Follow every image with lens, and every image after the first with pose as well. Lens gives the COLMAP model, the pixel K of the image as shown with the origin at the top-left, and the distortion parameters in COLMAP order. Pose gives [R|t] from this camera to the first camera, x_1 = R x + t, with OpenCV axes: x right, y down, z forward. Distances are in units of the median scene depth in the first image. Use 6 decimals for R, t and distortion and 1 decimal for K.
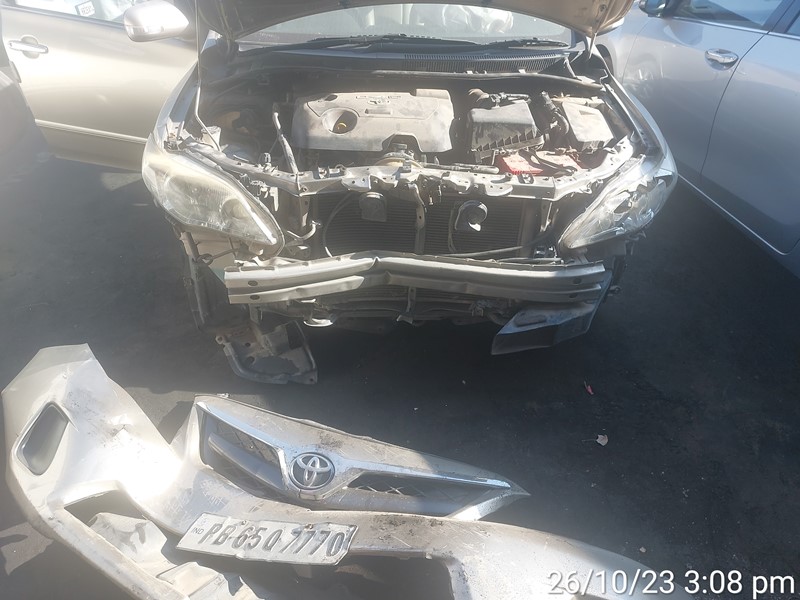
lens RADIAL K [[548.1, 0, 400.0], [0, 548.1, 300.0], [0, 0, 1]] dist [0.045803, -0.004955]
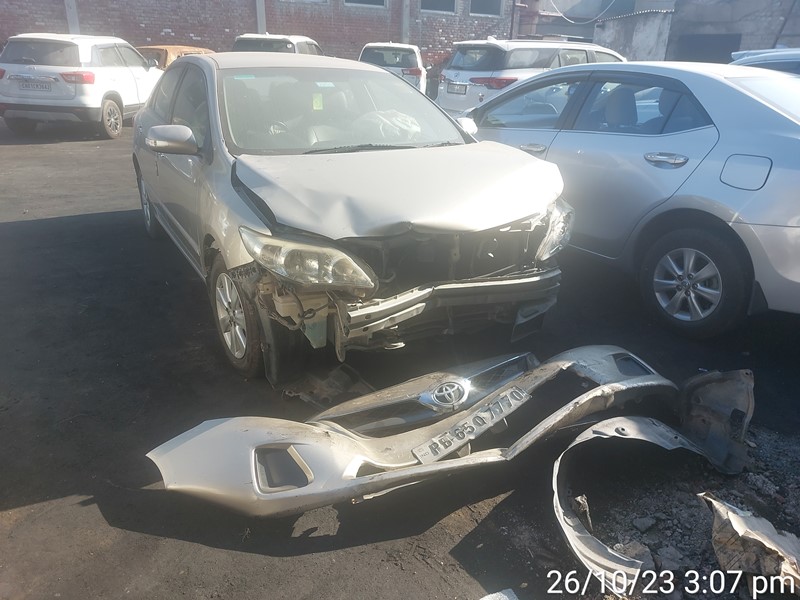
lens RADIAL K [[548.1, 0, 400.0], [0, 548.1, 300.0], [0, 0, 1]] dist [0.045803, -0.004955]
pose [[0.904798, -0.175792, 0.387864, -0.669427], [0.244226, 0.960351, -0.134463, 0.122057], [-0.348848, 0.216389, 0.911856, -0.244004]]
